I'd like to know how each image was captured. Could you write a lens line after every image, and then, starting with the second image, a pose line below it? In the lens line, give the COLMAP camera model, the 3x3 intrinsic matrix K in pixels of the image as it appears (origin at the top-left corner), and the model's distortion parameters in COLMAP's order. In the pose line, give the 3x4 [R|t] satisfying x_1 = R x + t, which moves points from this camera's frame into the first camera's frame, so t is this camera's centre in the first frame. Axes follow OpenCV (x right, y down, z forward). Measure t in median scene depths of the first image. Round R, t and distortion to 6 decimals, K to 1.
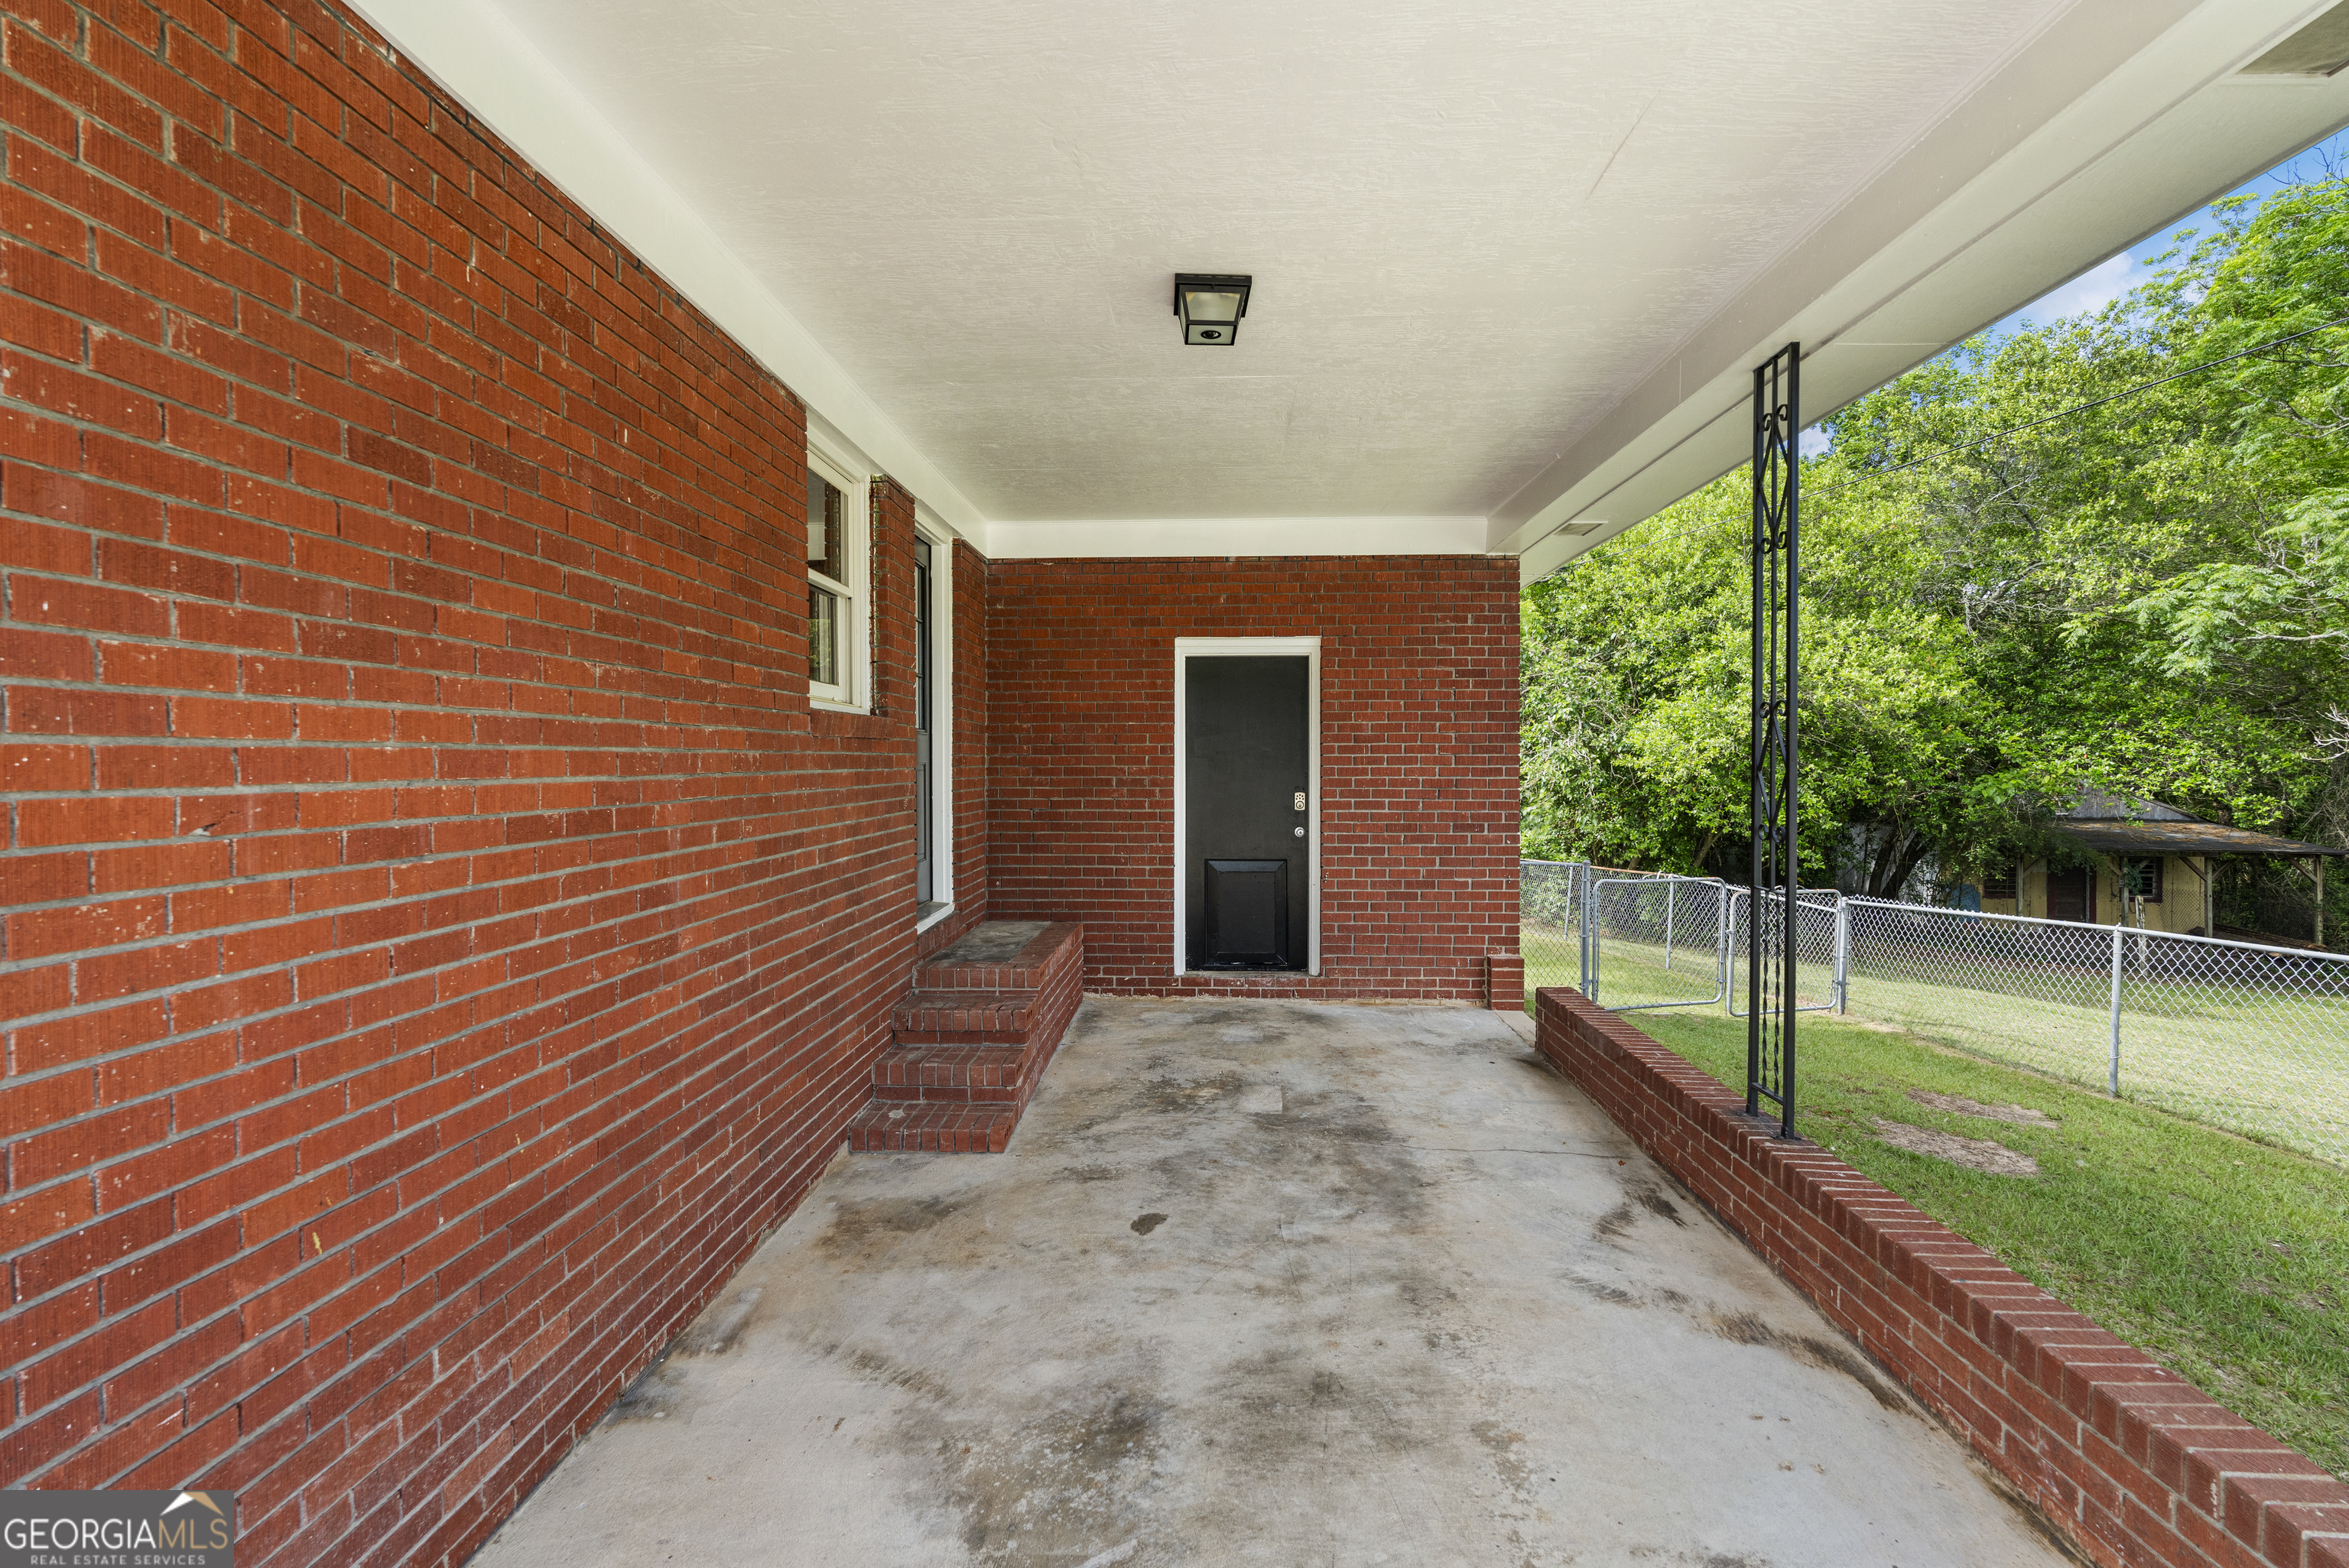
lens RADIAL K [[1064.9, 0, 1173.7], [0, 1064.9, 789.1], [0, 0, 1]] dist [0.000458, 0.000145]
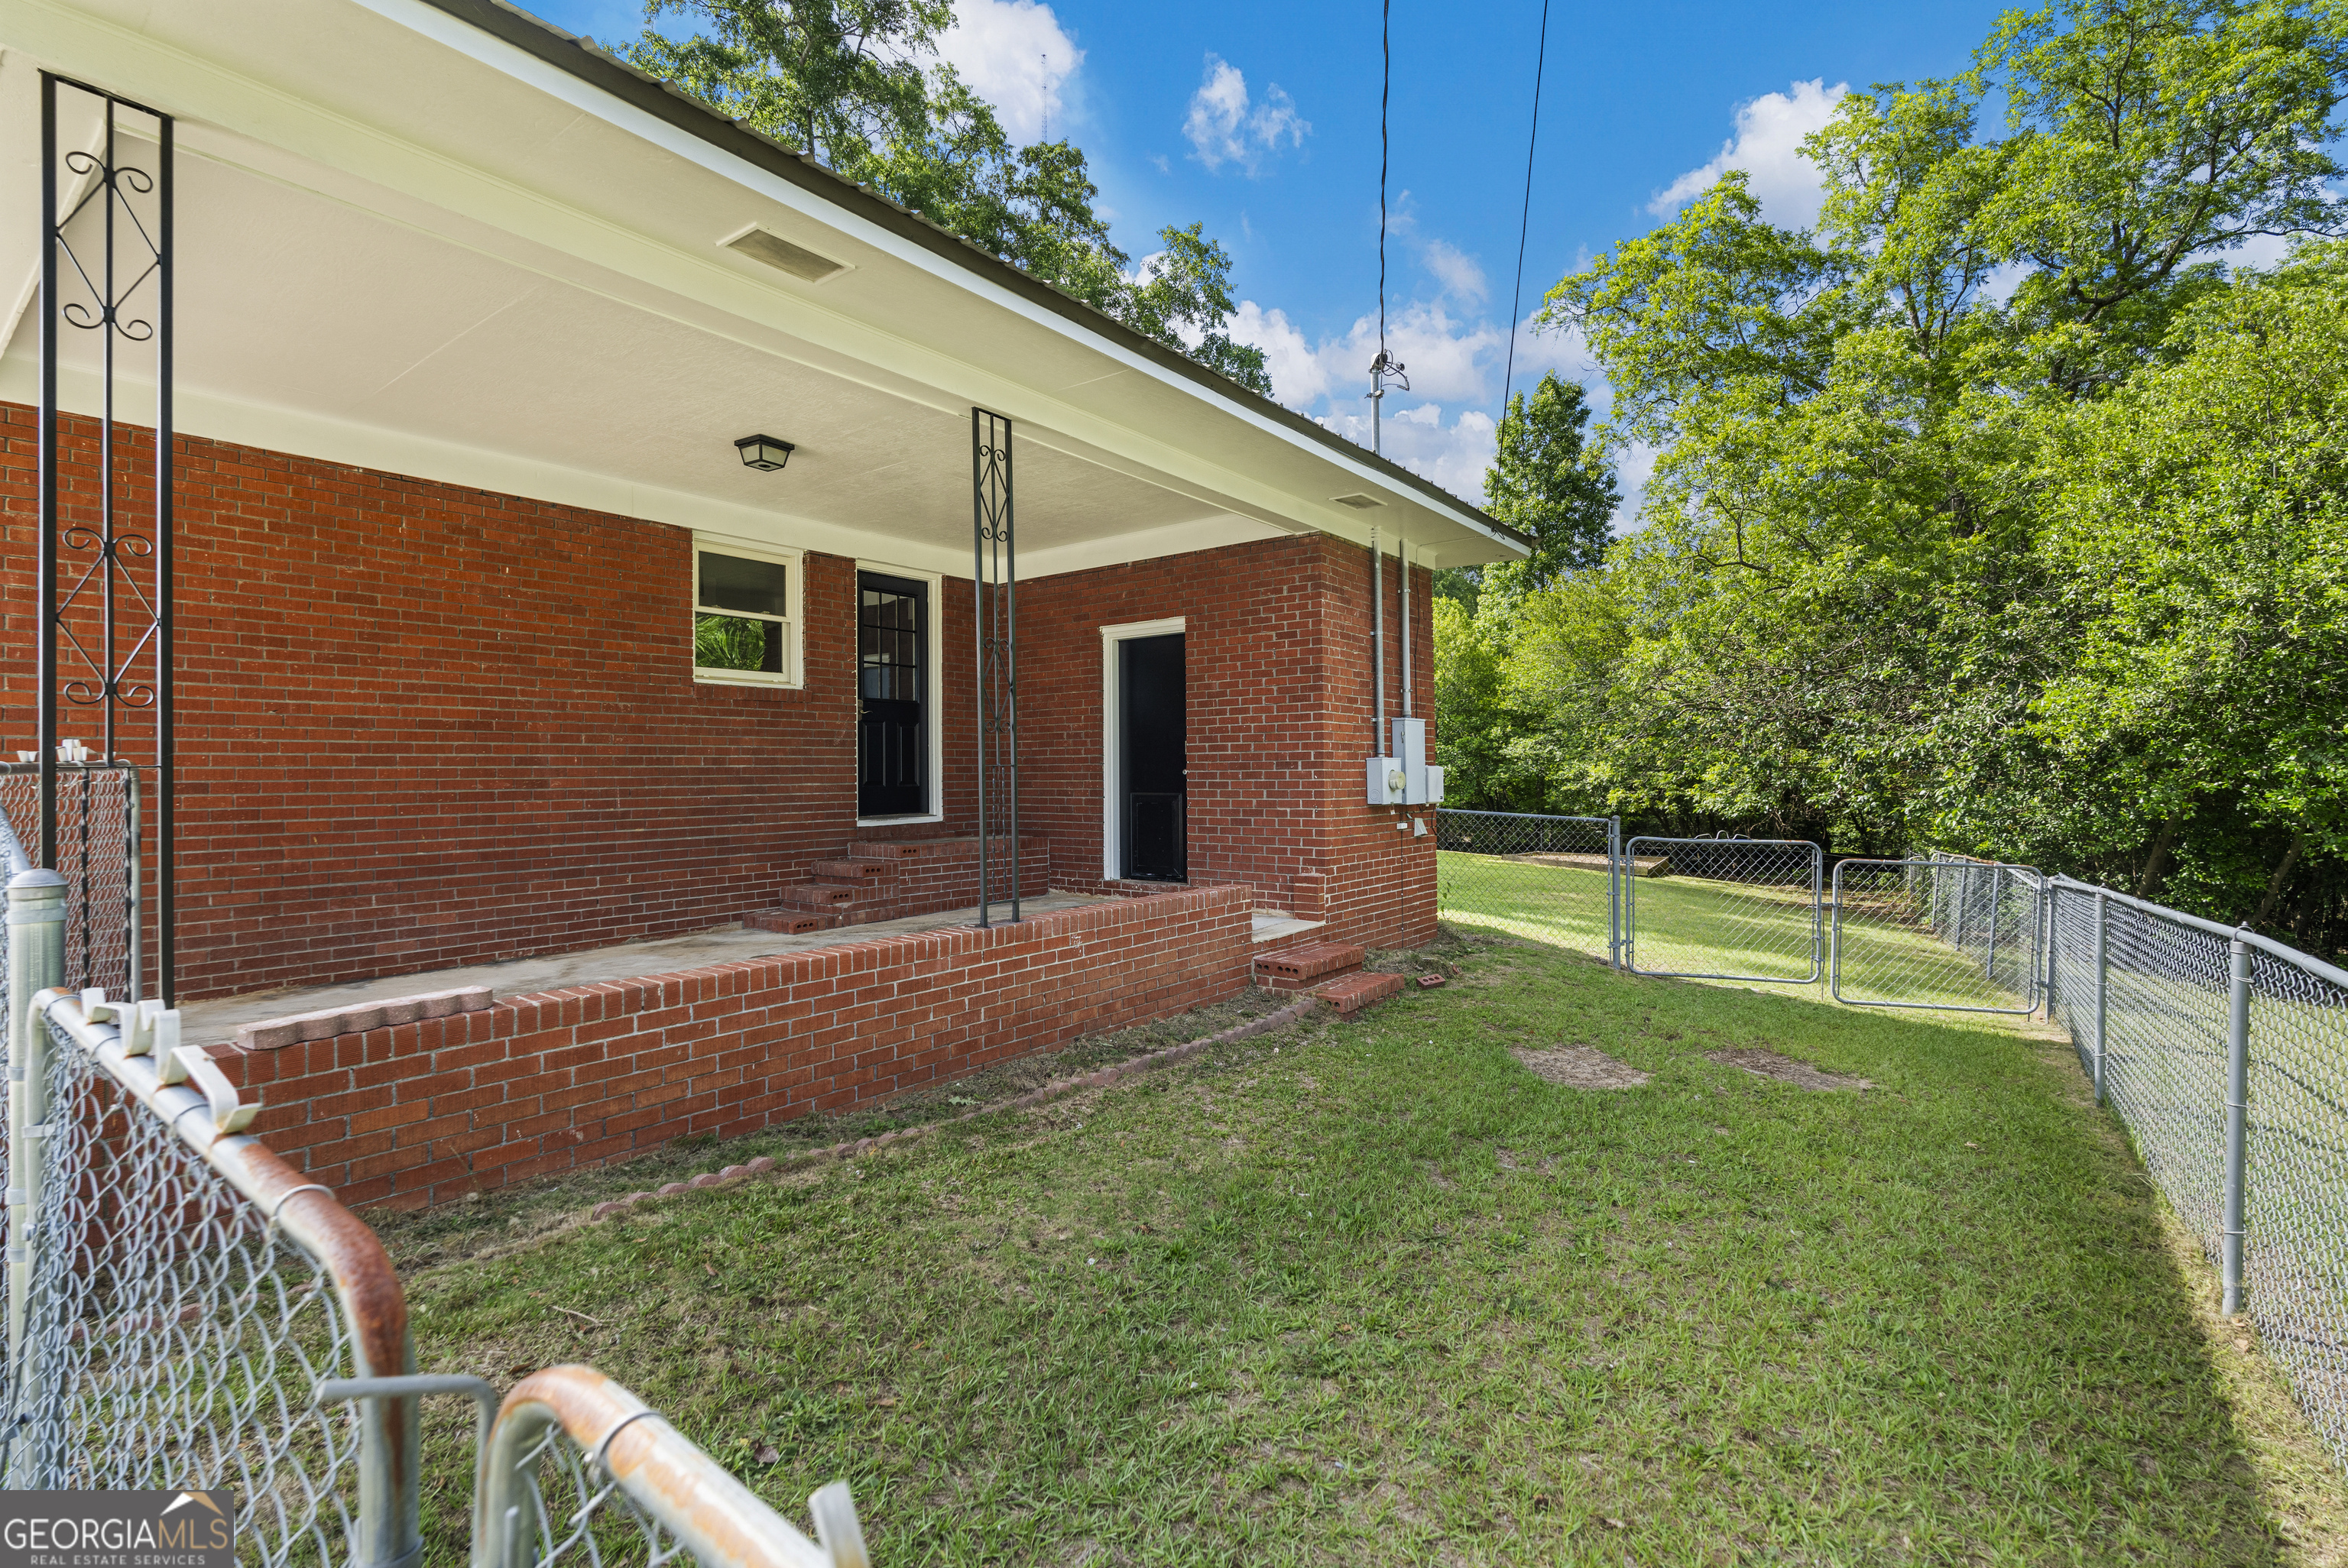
lens RADIAL K [[1068.9, 0, 1171.9], [0, 1068.9, 770.6], [0, 0, 1]] dist [-0.003347, -0.000287]
pose [[0.817687, -0.009403, -0.575587, 1.448666], [-0.005795, 0.999681, -0.024564, 0.122266], [0.575634, 0.023421, 0.817372, -0.078140]]
